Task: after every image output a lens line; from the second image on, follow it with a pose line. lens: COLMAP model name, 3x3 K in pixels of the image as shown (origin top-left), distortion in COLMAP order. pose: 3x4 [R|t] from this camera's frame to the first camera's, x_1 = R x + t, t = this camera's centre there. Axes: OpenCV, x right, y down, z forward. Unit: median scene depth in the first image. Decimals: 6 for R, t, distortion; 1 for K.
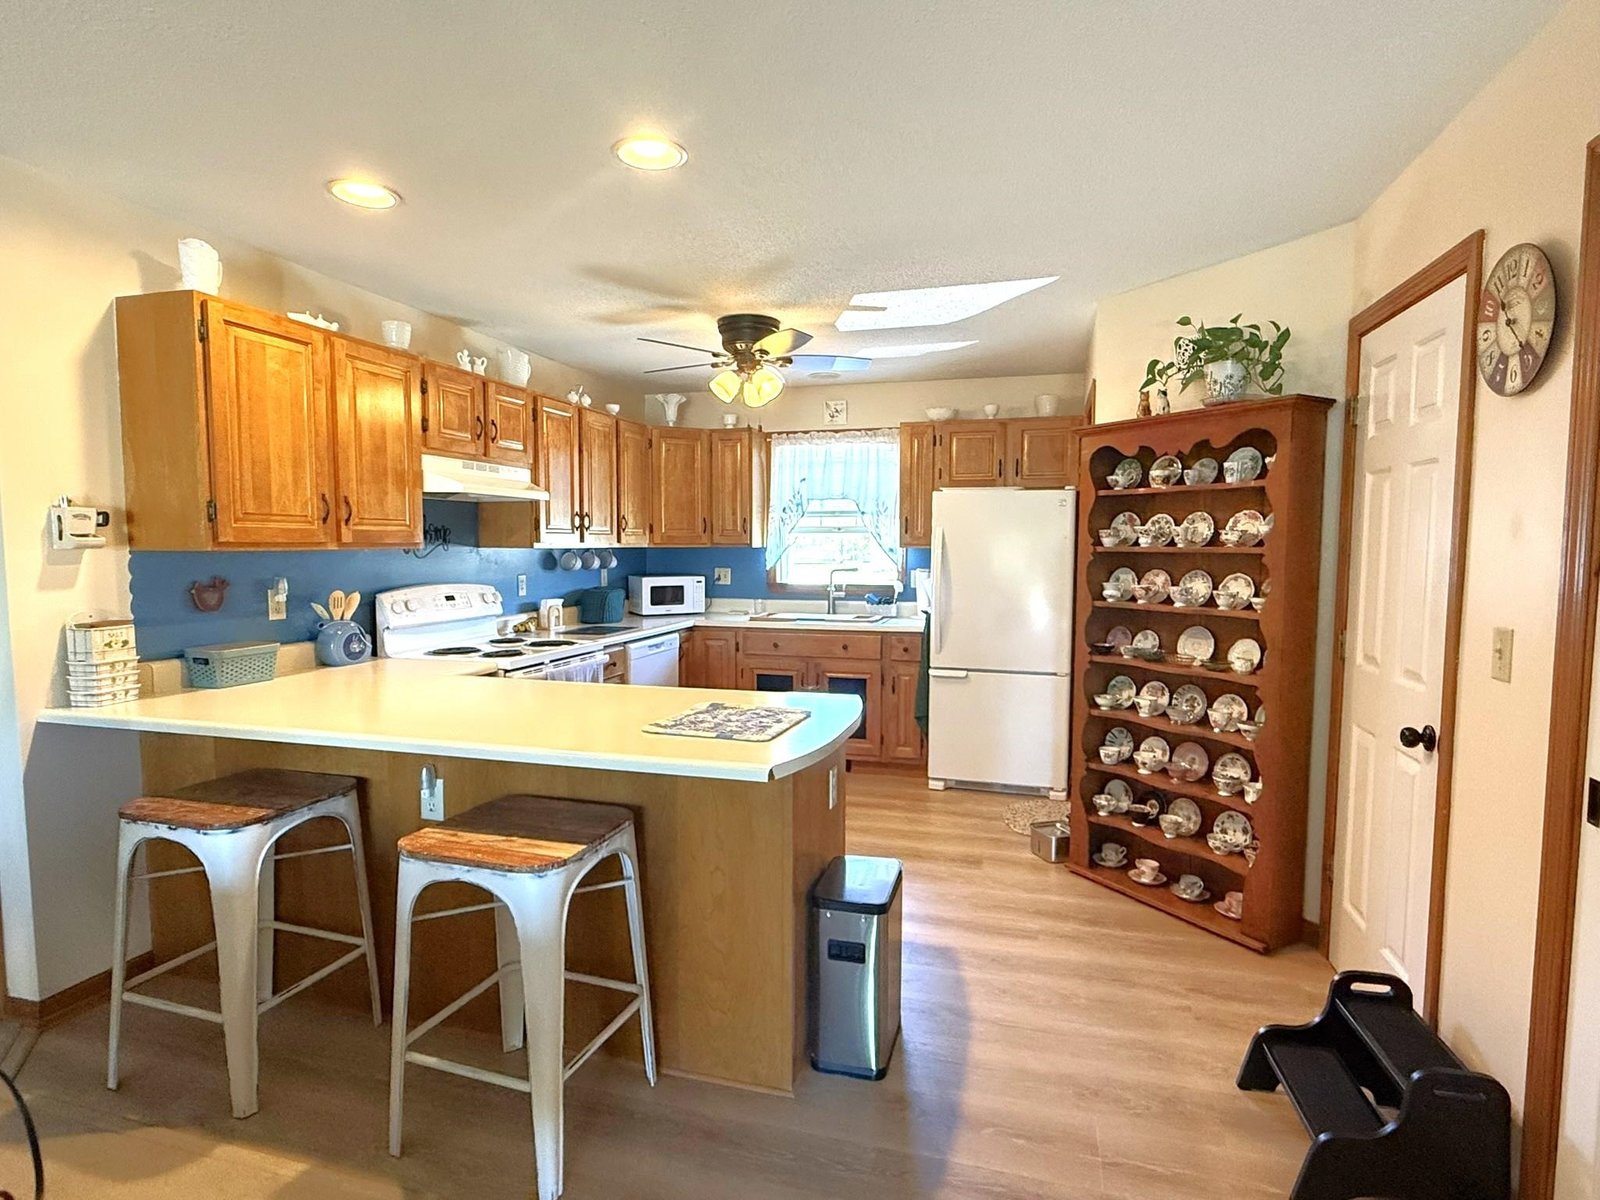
lens RADIAL K [[858.5, 0, 798.0], [0, 858.5, 607.9], [0, 0, 1]] dist [-0.003023, 0.000852]
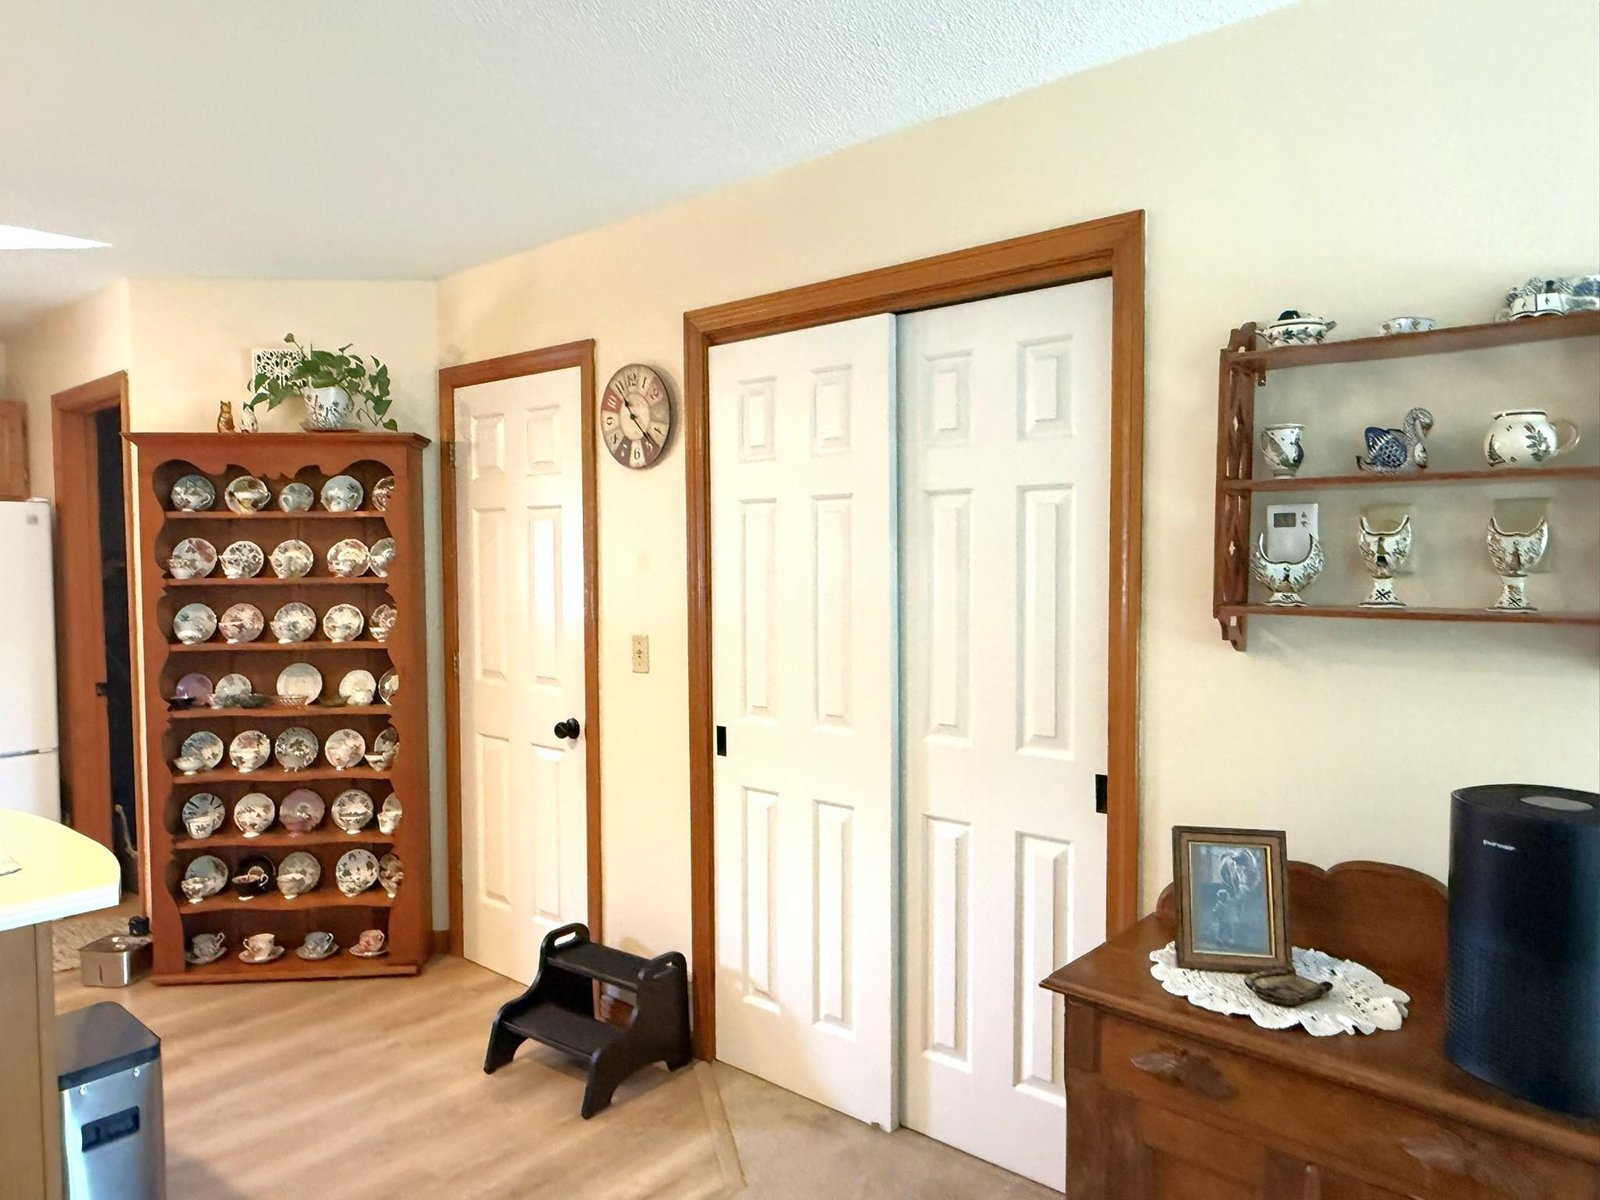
lens RADIAL K [[1074.5, 0, 798.0], [0, 1074.5, 598.6], [0, 0, 1]] dist [0.004239, 0.003481]
pose [[0.420644, -0.040287, 0.906331, -0.368442], [0.075926, 0.997072, 0.009082, -0.017712], [-0.904043, 0.064994, 0.422472, 0.017599]]
